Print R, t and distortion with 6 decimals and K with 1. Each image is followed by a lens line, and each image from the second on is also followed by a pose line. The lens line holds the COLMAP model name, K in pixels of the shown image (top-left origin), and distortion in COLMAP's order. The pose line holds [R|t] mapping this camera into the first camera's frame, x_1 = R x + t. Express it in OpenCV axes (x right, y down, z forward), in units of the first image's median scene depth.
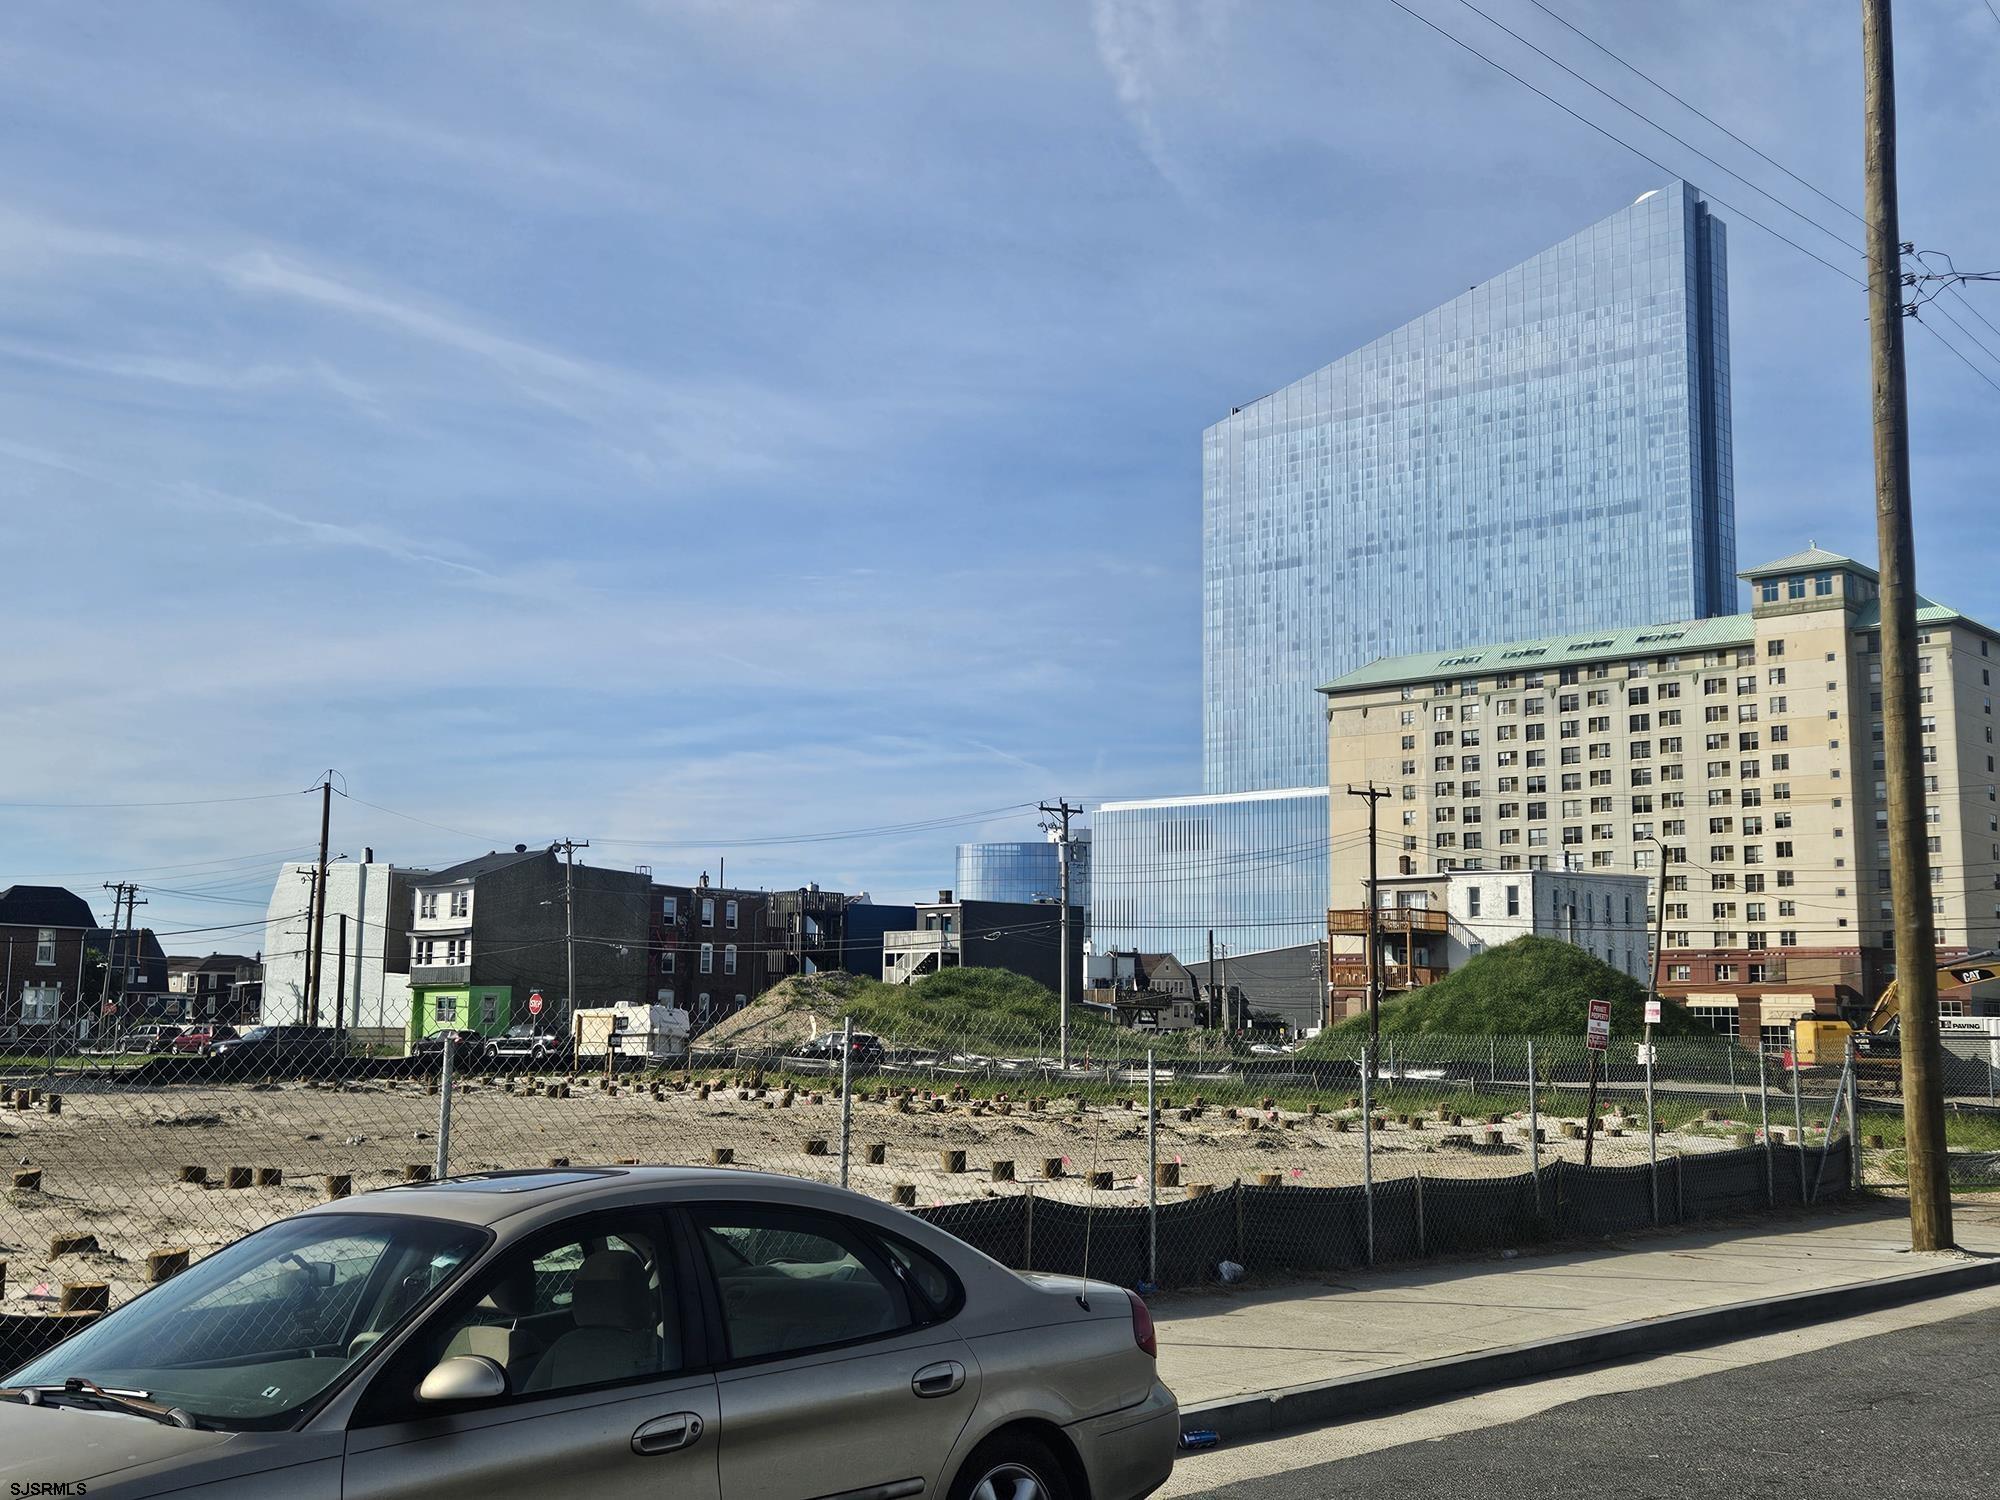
lens RADIAL K [[2066.9, 0, 1000.0], [0, 2066.9, 750.0], [0, 0, 1]] dist [0.049482, 0.011860]
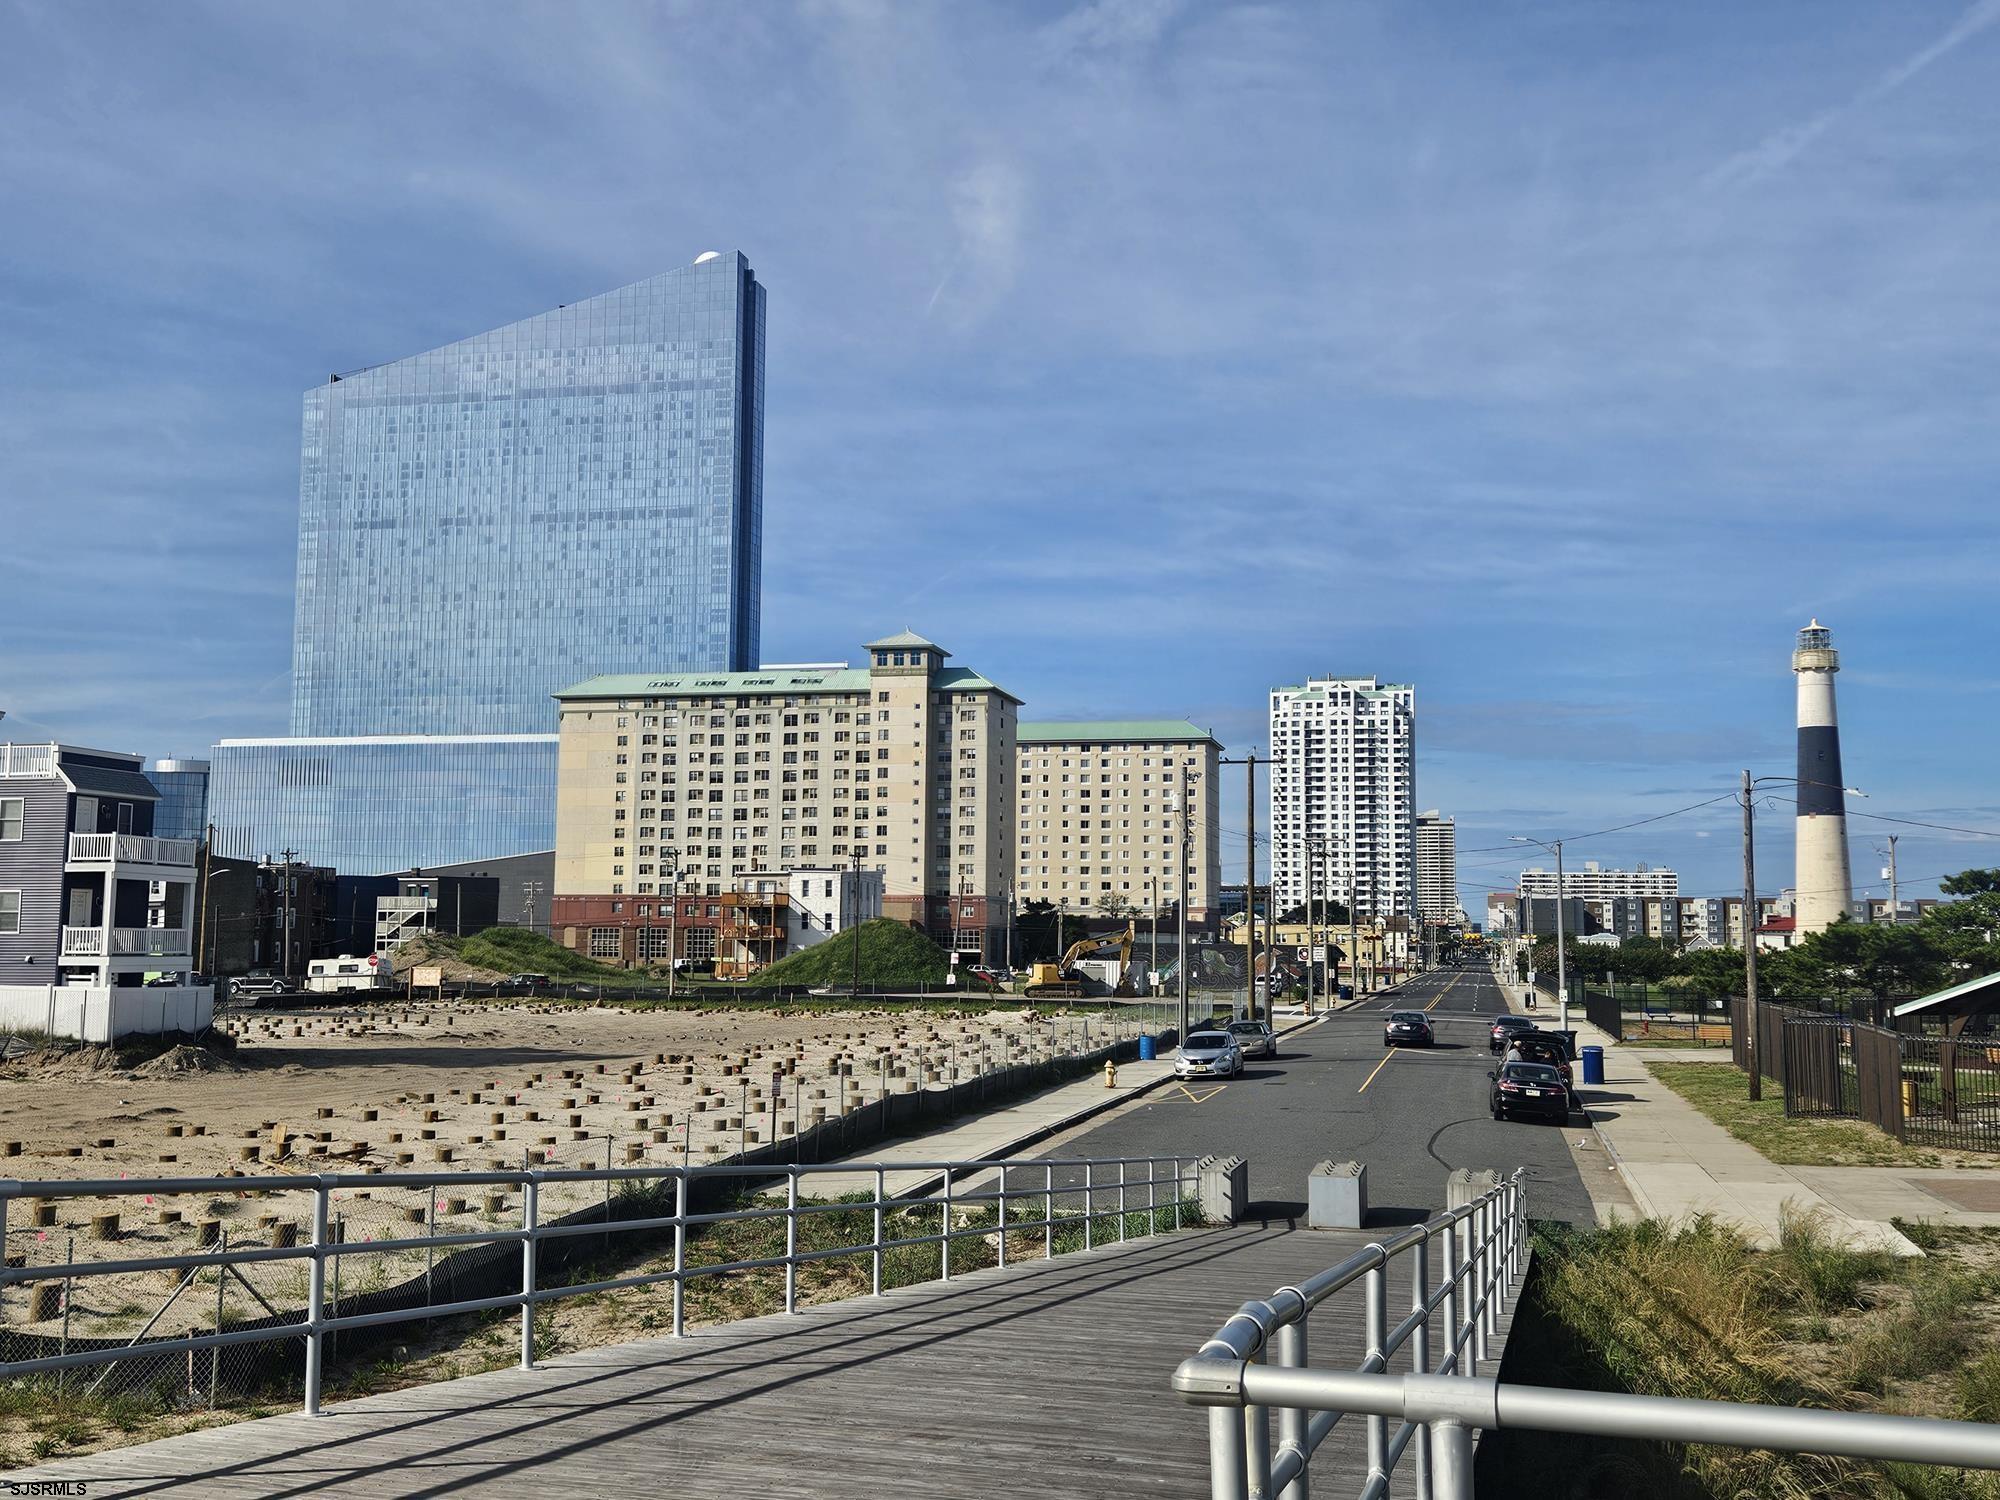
lens RADIAL K [[2066.9, 0, 1000.0], [0, 2066.9, 750.0], [0, 0, 1]] dist [0.049482, 0.011860]
pose [[0.867543, 0.037503, 0.495947, -0.135181], [-0.062408, 0.997480, 0.033740, -0.030379], [-0.493432, -0.060222, 0.867697, -0.156695]]
